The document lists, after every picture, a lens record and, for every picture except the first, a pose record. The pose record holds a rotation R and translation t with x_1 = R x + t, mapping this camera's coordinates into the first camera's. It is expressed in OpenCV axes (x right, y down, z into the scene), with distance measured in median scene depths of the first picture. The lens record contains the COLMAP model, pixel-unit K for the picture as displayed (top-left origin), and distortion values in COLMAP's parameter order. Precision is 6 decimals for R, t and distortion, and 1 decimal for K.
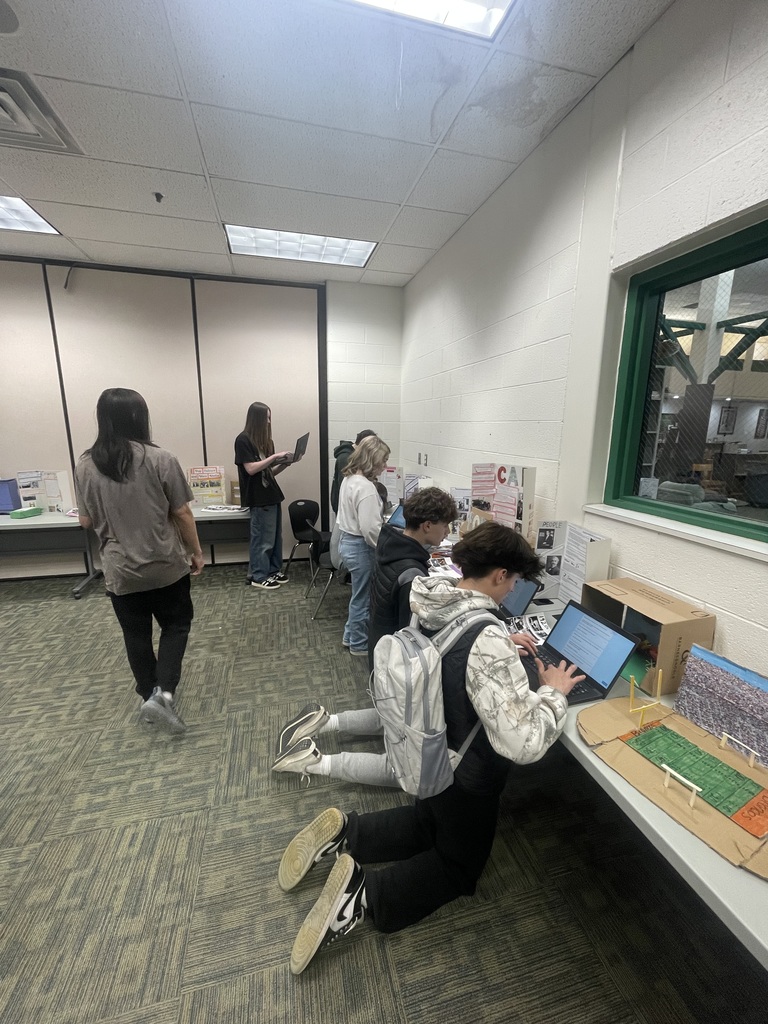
lens RADIAL K [[418.6, 0, 384.0], [0, 418.6, 512.0], [0, 0, 1]] dist [-0.001118, -0.000159]
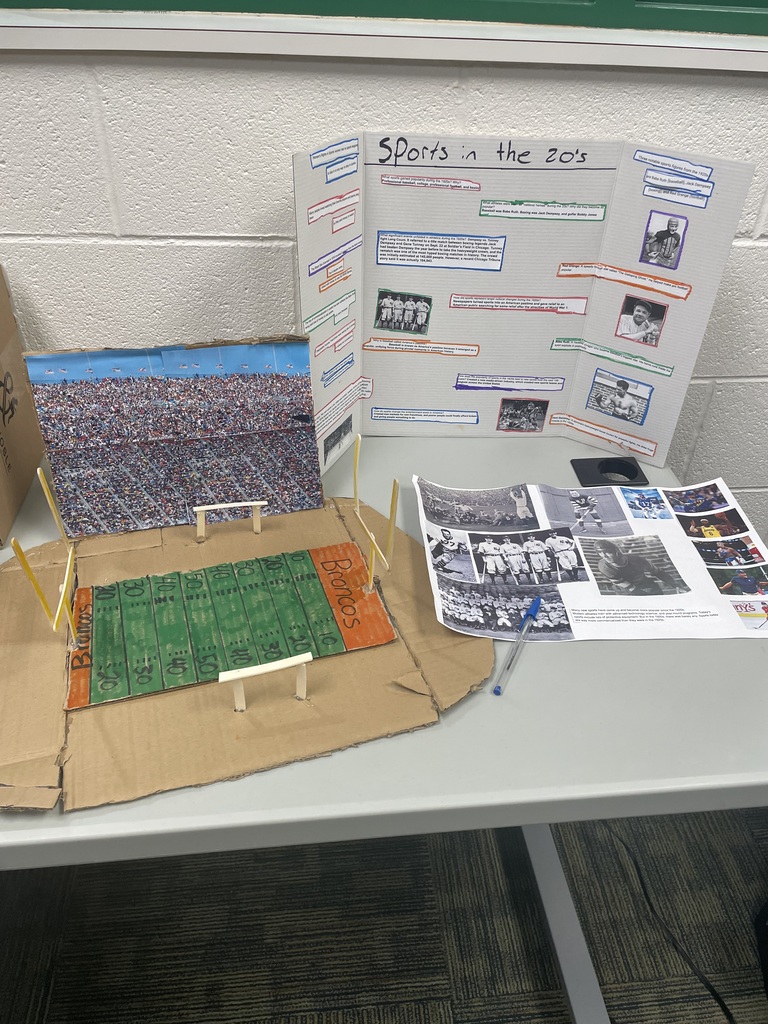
lens RADIAL K [[773.1, 0, 384.0], [0, 773.1, 512.0], [0, 0, 1]] dist [0.001925, -0.000030]
pose [[0.131448, -0.597318, 0.791159, 0.179049], [0.163647, 0.800209, 0.576962, 0.090651], [-0.977722, 0.053631, 0.202935, 0.550932]]
